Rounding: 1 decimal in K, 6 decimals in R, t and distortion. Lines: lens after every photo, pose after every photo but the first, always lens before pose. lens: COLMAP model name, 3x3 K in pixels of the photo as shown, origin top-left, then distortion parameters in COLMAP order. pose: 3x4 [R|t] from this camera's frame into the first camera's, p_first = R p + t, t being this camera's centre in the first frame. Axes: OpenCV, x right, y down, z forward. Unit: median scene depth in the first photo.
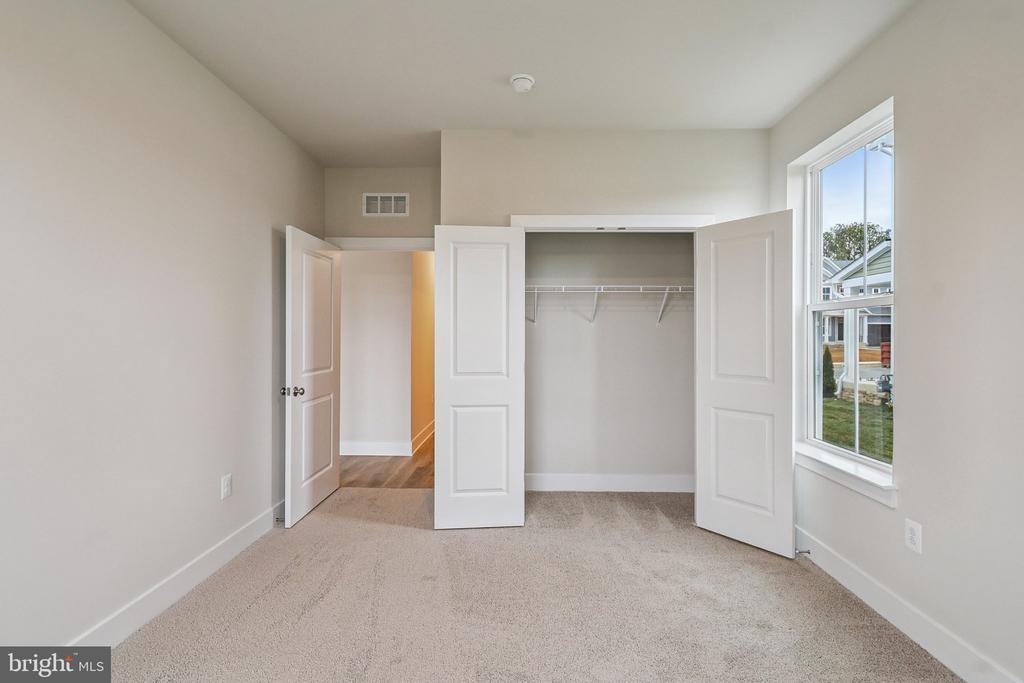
lens RADIAL K [[463.0, 0, 512.0], [0, 463.0, 341.5], [0, 0, 1]] dist [0.000827, 0.000251]
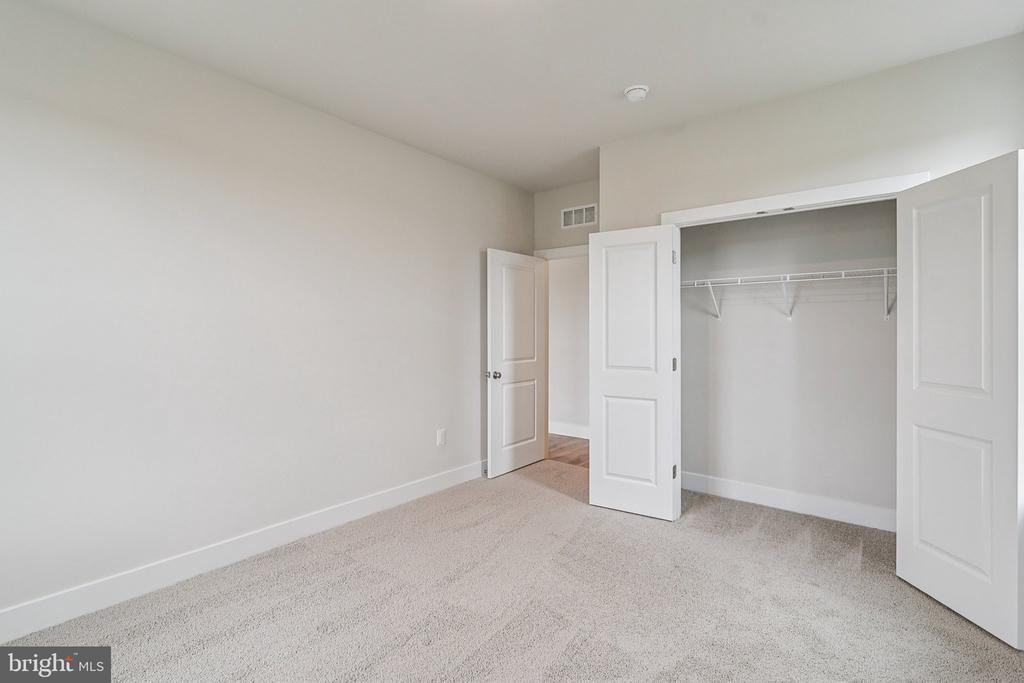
lens RADIAL K [[471.3, 0, 512.0], [0, 471.3, 341.5], [0, 0, 1]] dist [0.002296, 0.000702]
pose [[0.797006, 0.010125, -0.603886, 0.357668], [-0.005410, 0.999939, 0.009625, 0.000194], [0.603947, -0.004404, 0.797012, -0.025154]]
